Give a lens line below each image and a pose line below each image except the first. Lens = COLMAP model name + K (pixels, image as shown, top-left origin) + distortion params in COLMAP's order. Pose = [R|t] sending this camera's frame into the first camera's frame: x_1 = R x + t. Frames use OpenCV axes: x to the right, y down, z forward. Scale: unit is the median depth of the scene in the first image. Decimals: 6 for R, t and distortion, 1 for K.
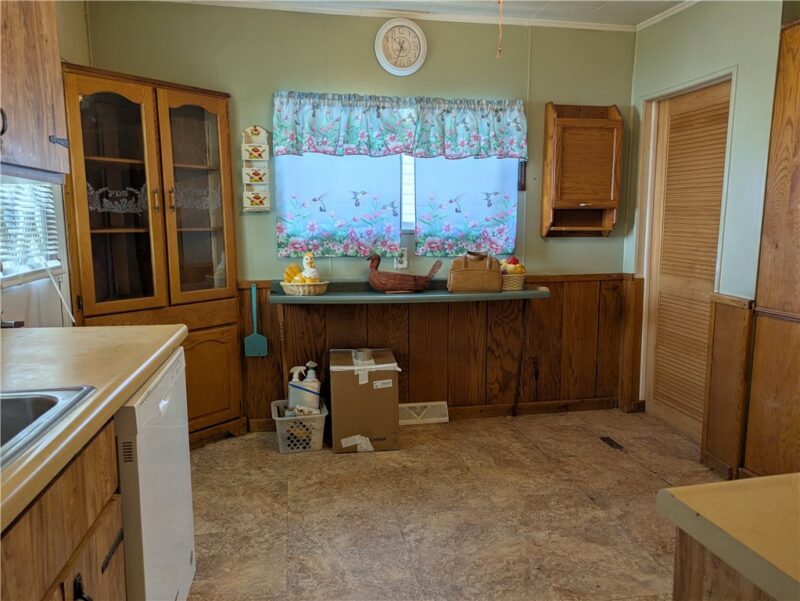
lens RADIAL K [[593.8, 0, 400.0], [0, 593.8, 300.5], [0, 0, 1]] dist [0.044641, -0.033296]
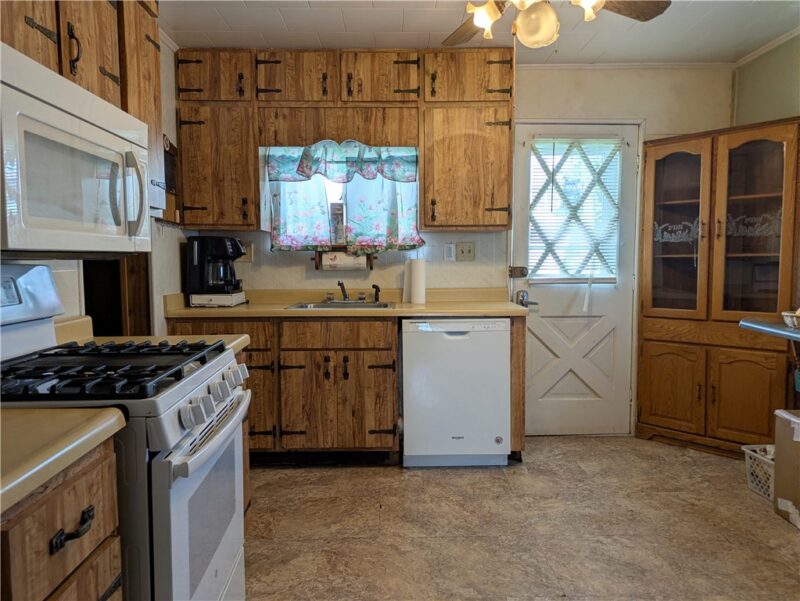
lens RADIAL K [[593.8, 0, 400.0], [0, 593.8, 300.5], [0, 0, 1]] dist [0.044641, -0.033296]
pose [[-0.169218, 0.071542, -0.982979, 0.935164], [-0.131880, 0.986749, 0.094520, -0.064541], [0.976715, 0.145630, -0.157541, 0.639949]]
